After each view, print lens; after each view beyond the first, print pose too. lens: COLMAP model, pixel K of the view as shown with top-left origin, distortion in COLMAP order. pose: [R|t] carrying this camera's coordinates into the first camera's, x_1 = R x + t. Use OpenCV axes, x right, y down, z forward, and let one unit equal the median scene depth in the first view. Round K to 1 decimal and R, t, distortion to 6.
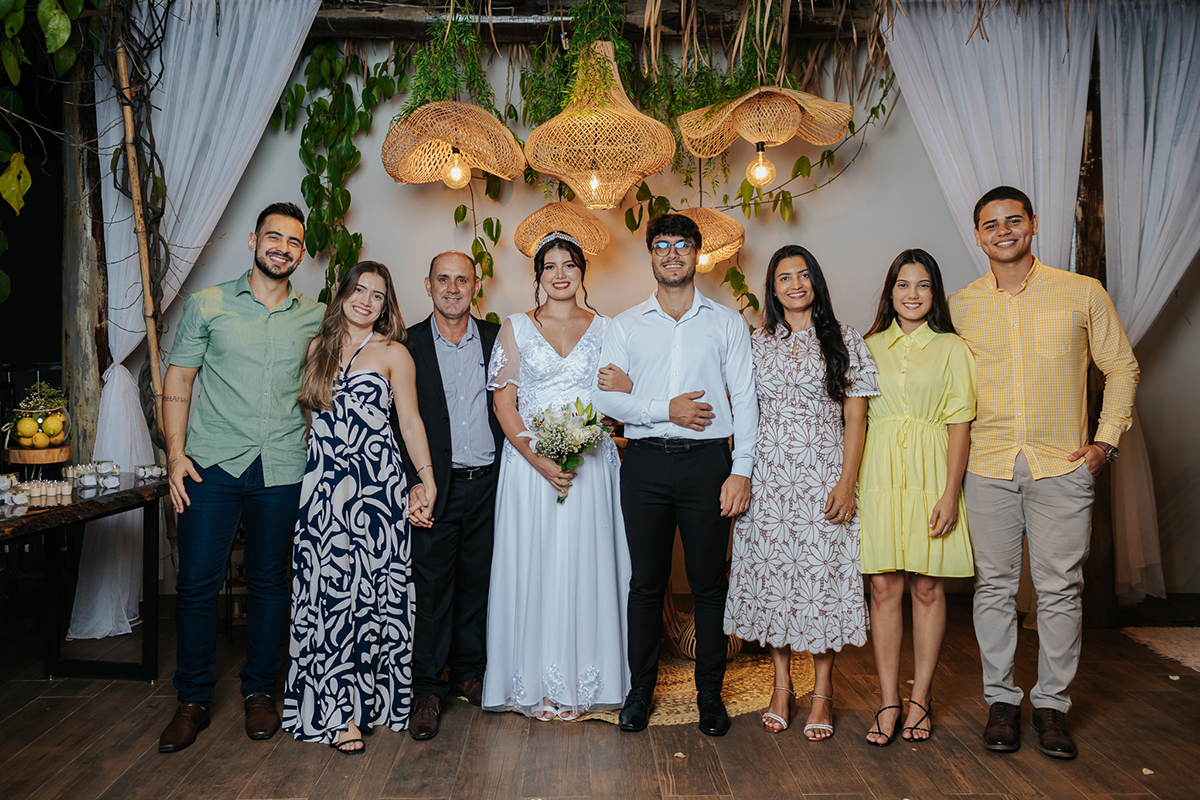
lens RADIAL K [[1136.9, 0, 596.6], [0, 1136.9, 405.9], [0, 0, 1]] dist [0.003391, -0.004785]
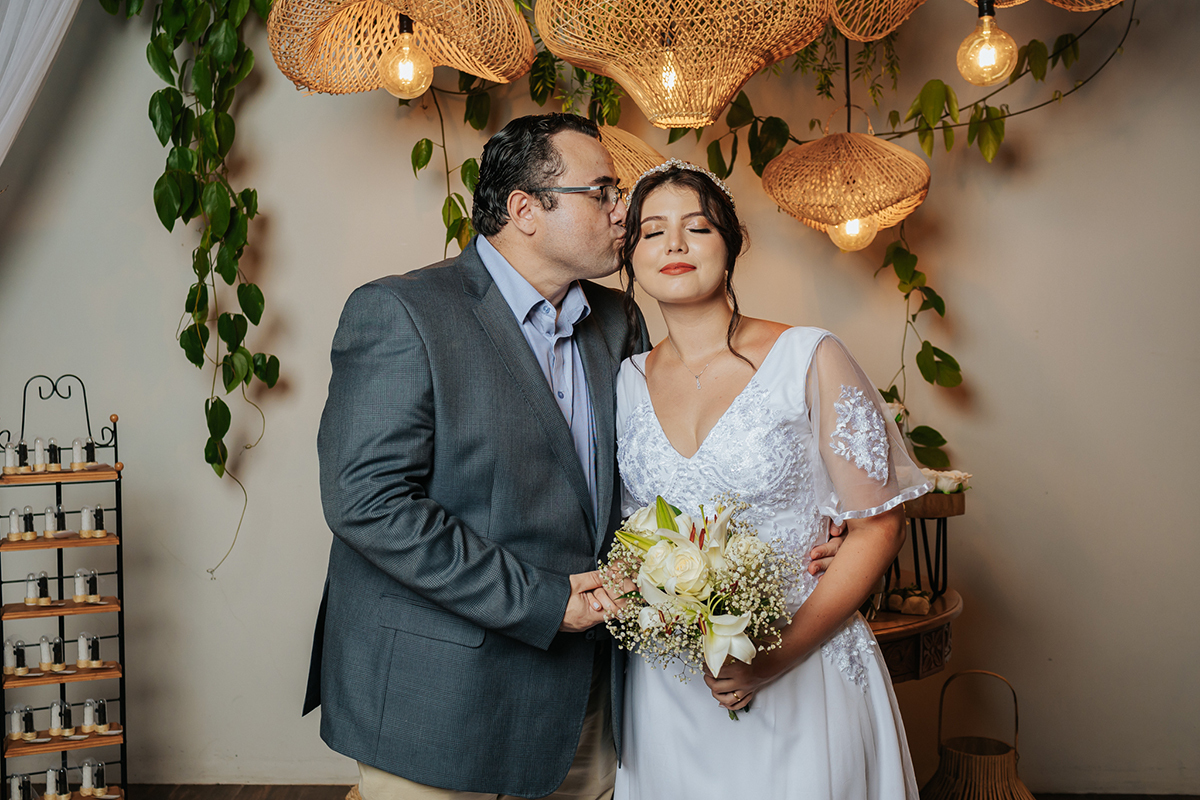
lens RADIAL K [[1262.7, 0, 535.6], [0, 1262.7, 400.3], [0, 0, 1]] dist [-0.002170, 0.011777]
pose [[0.998717, -0.001654, -0.050605, -0.030904], [0.001294, 0.999974, -0.007145, -0.041404], [0.050615, 0.007070, 0.998693, 0.388419]]
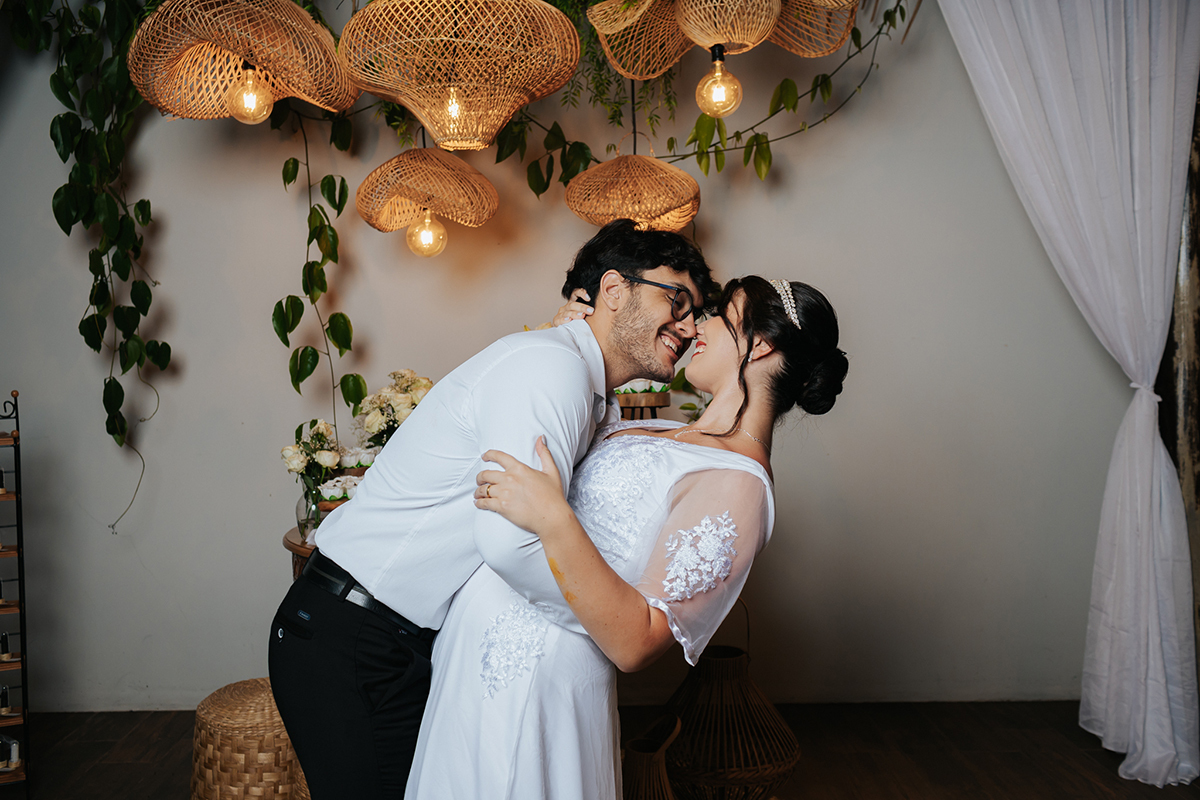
lens RADIAL K [[1140.3, 0, 594.9], [0, 1140.3, 400.9], [0, 0, 1]] dist [0.003643, 0.001036]
pose [[0.999946, -0.007913, 0.006706, 0.064301], [0.007929, 0.999966, -0.002328, -0.028708], [-0.006687, 0.002381, 0.999975, 0.334123]]
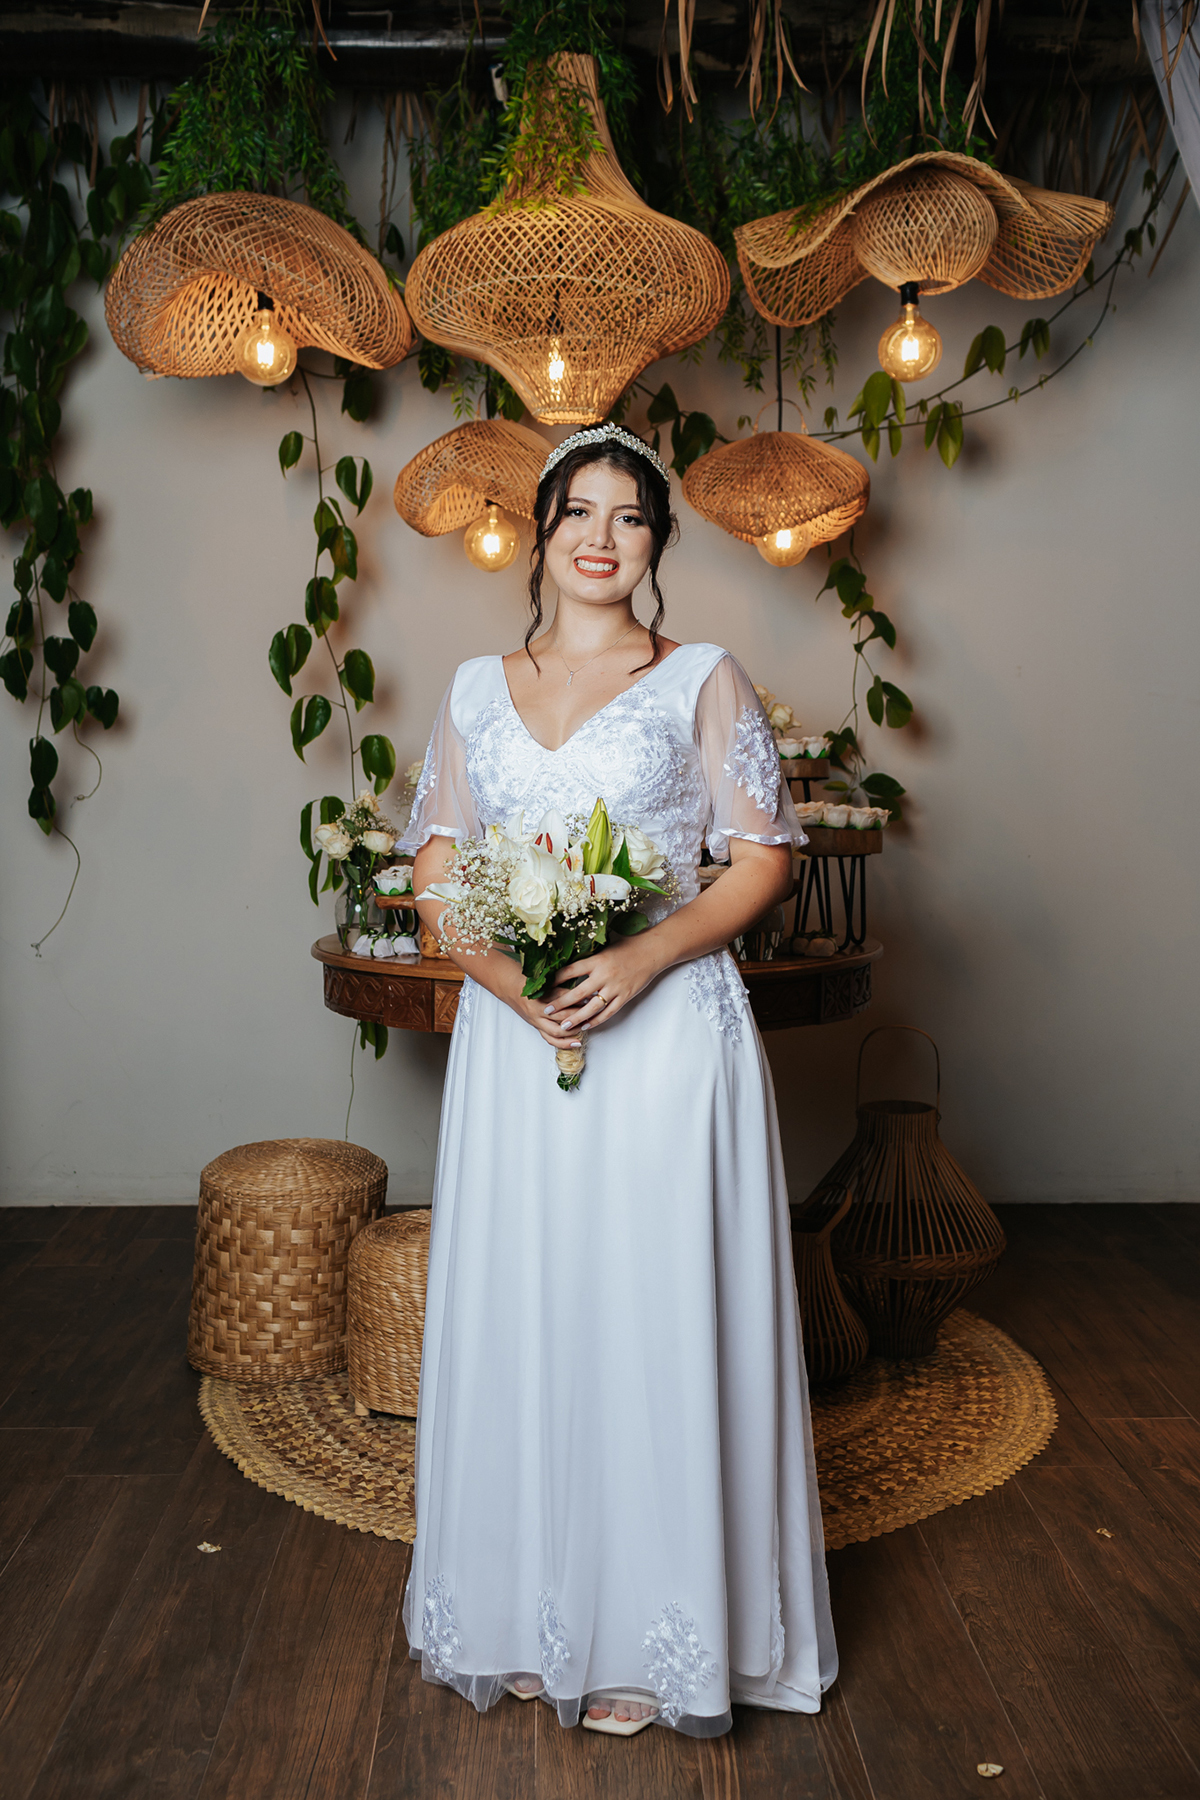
lens RADIAL K [[1796.0, 0, 600.8], [0, 1796.0, 877.9], [0, 0, 1]] dist [0.001189, -0.000272]
pose [[0.999965, -0.000473, 0.008347, 0.009040], [0.000194, 0.999441, 0.033443, -0.010251], [-0.008358, -0.033440, 0.999406, 0.233317]]
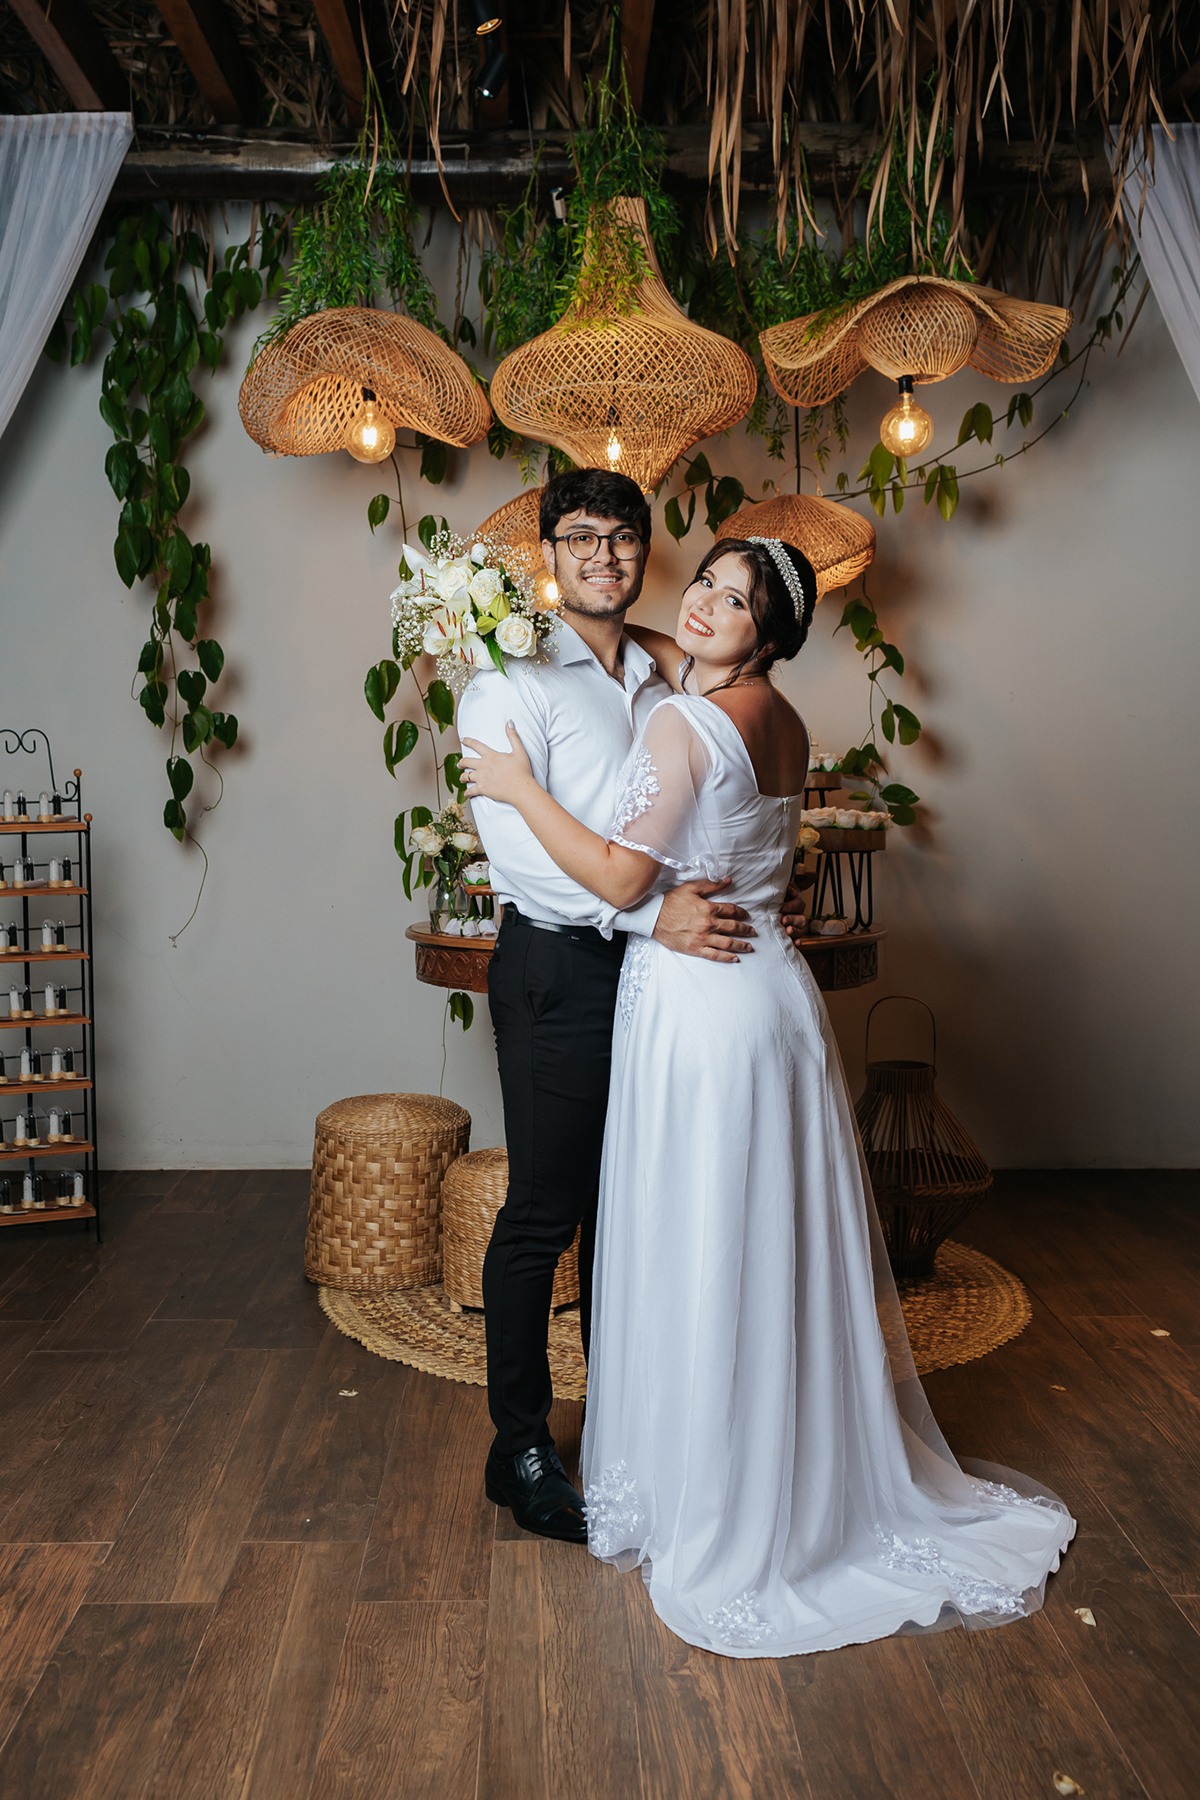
lens RADIAL K [[1894.0, 0, 567.8], [0, 1894.0, 876.9], [0, 0, 1]] dist [-0.002170, 0.011777]
pose [[0.999865, -0.002745, -0.016191, -0.009162], [0.002975, 0.999895, 0.014173, 0.003197], [0.016150, -0.014219, 0.999768, 0.047885]]
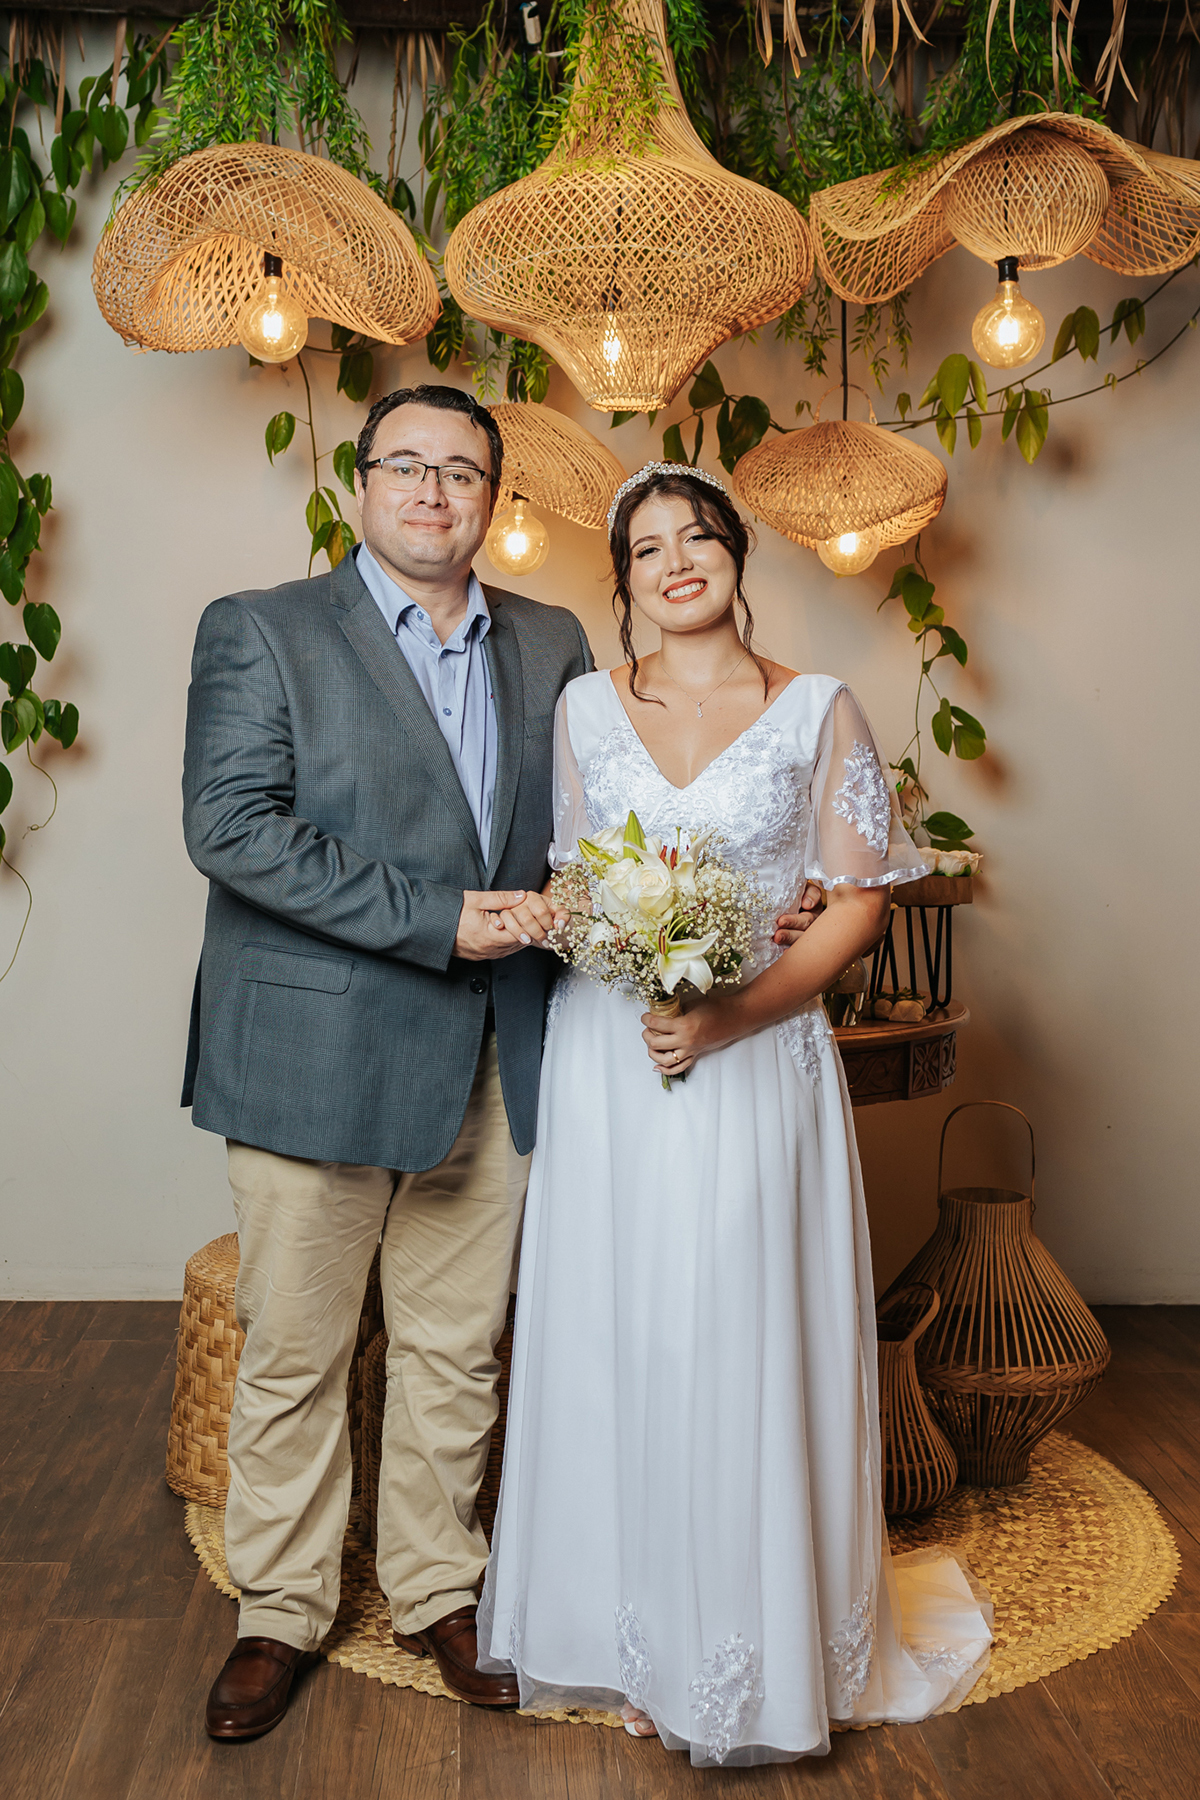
lens RADIAL K [[2073.5, 0, 551.5], [0, 2073.5, 856.7], [0, 0, 1]] dist [-0.000746, -0.001637]
pose [[0.999655, 0.010328, 0.024142, -0.036646], [-0.010426, 0.999938, 0.003936, -0.013610], [-0.024100, -0.004187, 0.999701, 0.229956]]
